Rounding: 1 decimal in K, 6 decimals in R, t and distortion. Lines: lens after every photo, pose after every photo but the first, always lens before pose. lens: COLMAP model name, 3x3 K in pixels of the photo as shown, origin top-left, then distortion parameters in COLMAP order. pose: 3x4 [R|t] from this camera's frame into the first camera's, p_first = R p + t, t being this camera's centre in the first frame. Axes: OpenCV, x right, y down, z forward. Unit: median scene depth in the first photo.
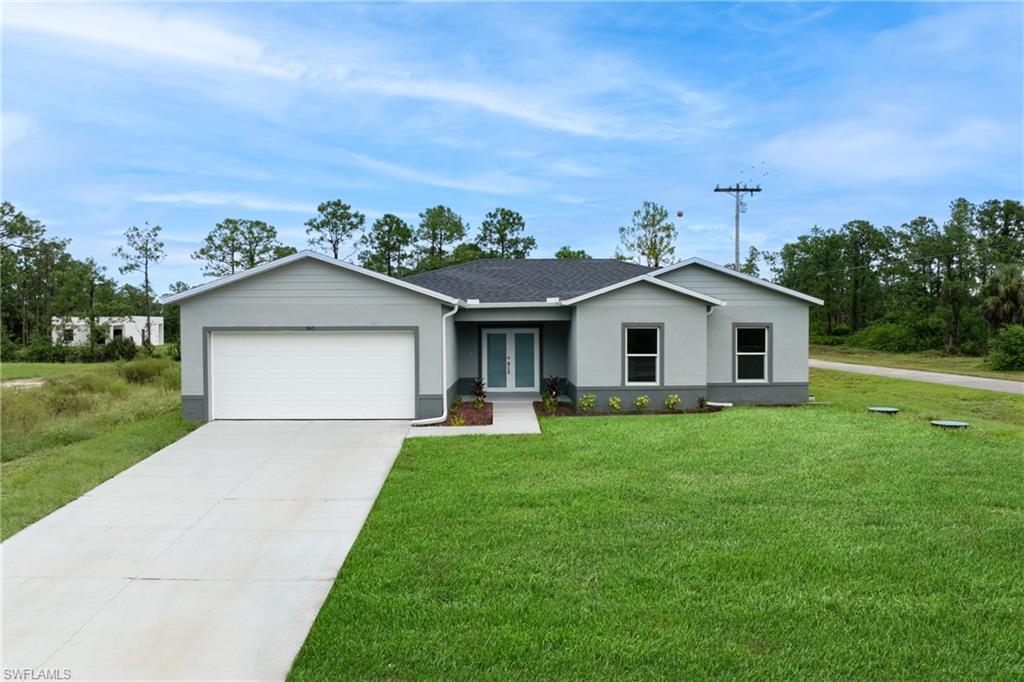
lens RADIAL K [[715.8, 0, 512.0], [0, 715.8, 341.0], [0, 0, 1]] dist [-0.036359, -0.001686]
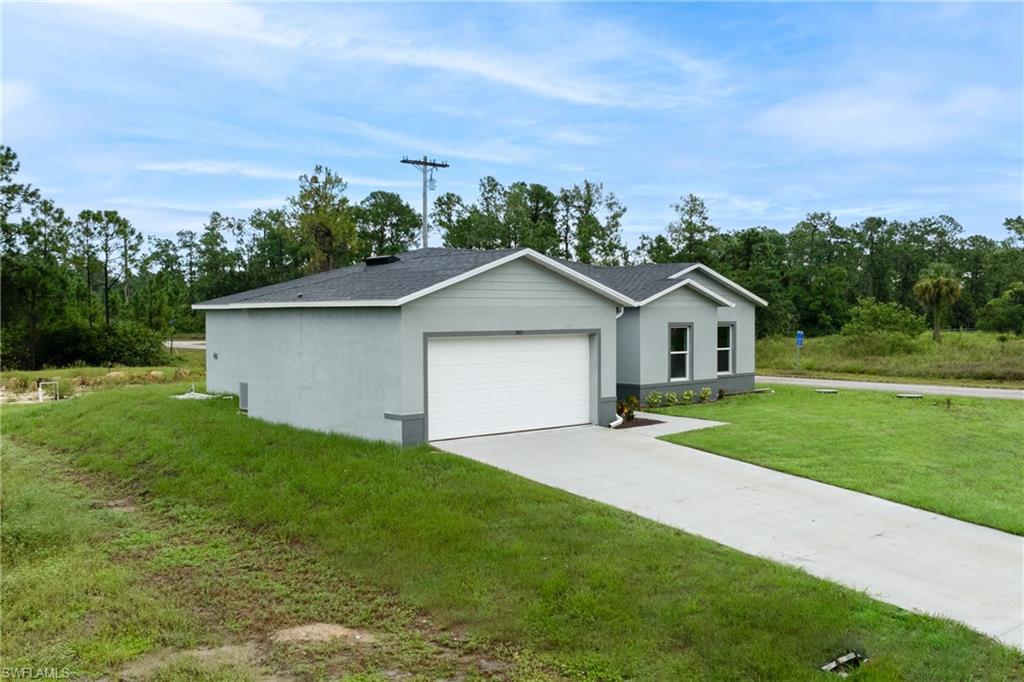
lens RADIAL K [[715.8, 0, 512.0], [0, 715.8, 341.0], [0, 0, 1]] dist [-0.036359, -0.001686]
pose [[0.902111, -0.024375, 0.430816, -0.510535], [0.026168, 0.999656, 0.001763, -0.006436], [-0.430711, 0.009683, 0.902438, 0.131361]]
